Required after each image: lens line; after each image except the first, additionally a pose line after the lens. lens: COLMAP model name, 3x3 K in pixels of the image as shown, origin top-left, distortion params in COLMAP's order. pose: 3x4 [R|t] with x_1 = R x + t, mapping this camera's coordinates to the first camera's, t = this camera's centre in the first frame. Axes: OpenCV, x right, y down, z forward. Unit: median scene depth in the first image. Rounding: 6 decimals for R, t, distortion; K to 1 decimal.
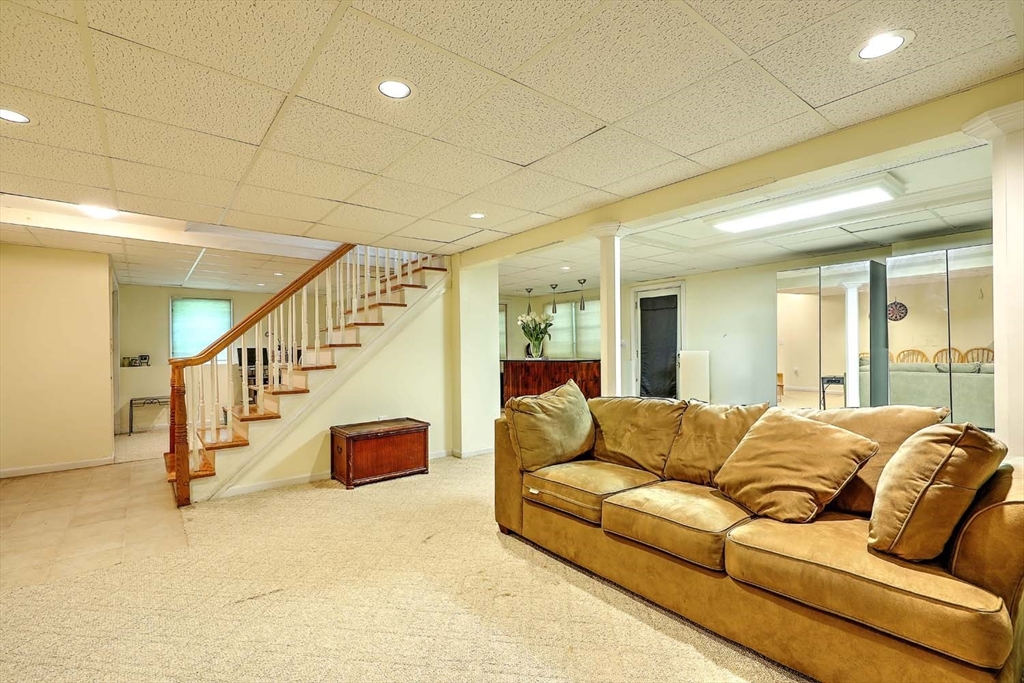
lens RADIAL K [[465.9, 0, 517.9], [0, 465.9, 344.5], [0, 0, 1]] dist [-0.000063, -0.000949]
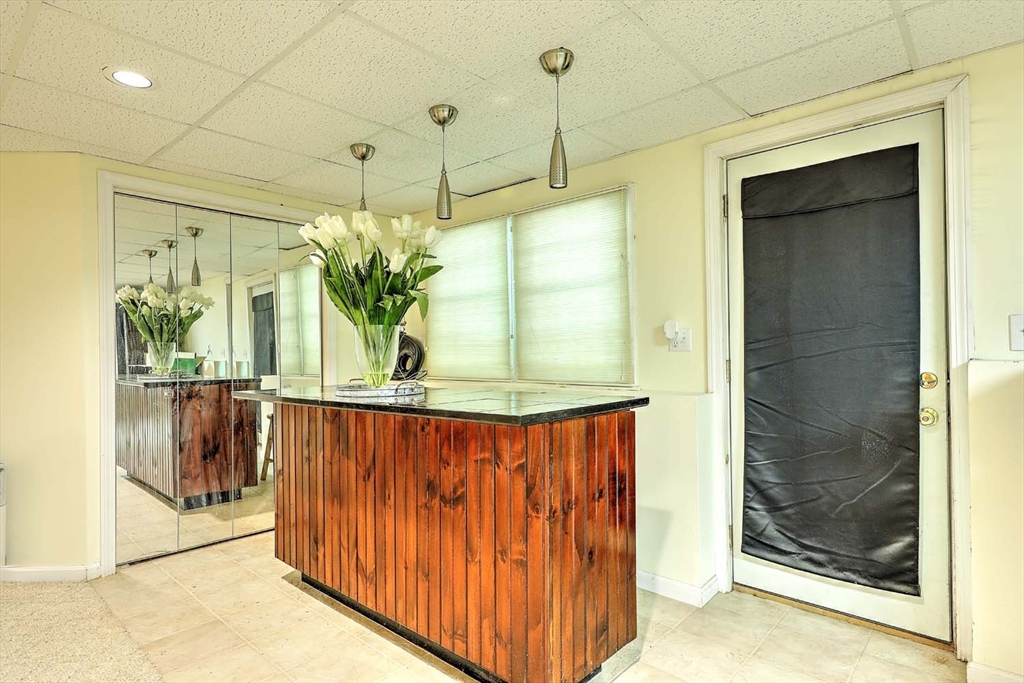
lens RADIAL K [[547.6, 0, 513.2], [0, 547.6, 344.6], [0, 0, 1]] dist [0.001746, 0.000219]
pose [[0.987884, 0.004264, 0.155137, 0.068770], [-0.003717, 0.999986, -0.003819, 0.005469], [-0.155151, 0.003196, 0.987886, 0.686915]]
